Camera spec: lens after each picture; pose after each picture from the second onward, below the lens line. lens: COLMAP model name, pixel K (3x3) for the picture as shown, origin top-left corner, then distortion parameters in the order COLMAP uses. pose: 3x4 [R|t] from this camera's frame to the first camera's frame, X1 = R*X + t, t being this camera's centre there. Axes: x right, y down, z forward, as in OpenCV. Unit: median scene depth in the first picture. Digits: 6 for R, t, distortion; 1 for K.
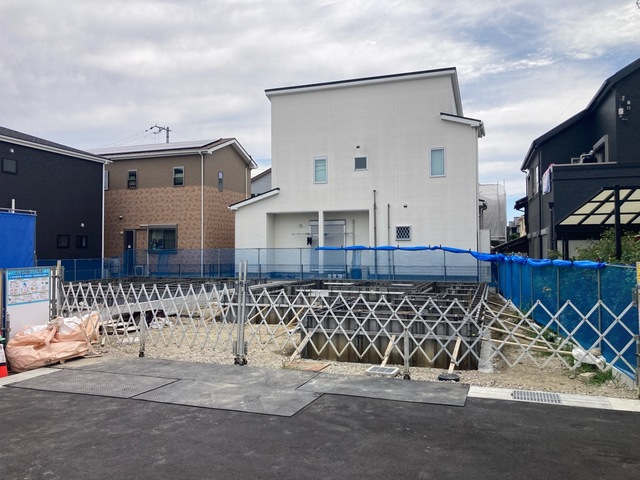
lens RADIAL K [[511.6, 0, 320.0], [0, 511.6, 240.0], [0, 0, 1]] dist [0.012967, 0.001136]
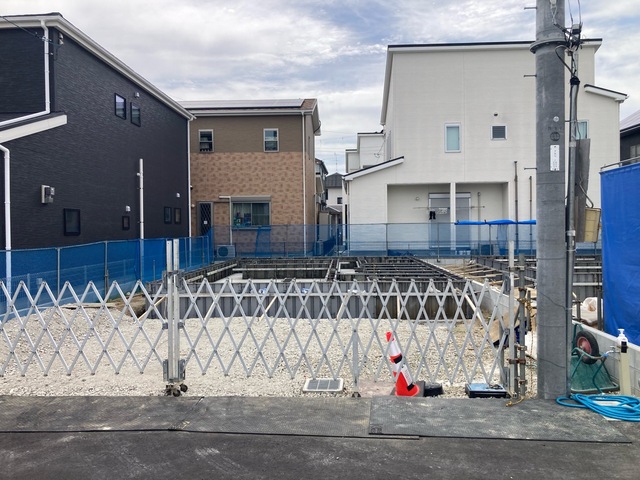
lens RADIAL K [[523.9, 0, 320.0], [0, 523.9, 240.0], [0, 0, 1]] dist [0.030274, -0.002774]
pose [[0.959387, -0.013306, 0.281778, -0.438746], [0.002513, 0.999250, 0.038630, 0.008516], [-0.282081, -0.036353, 0.958702, 0.133188]]
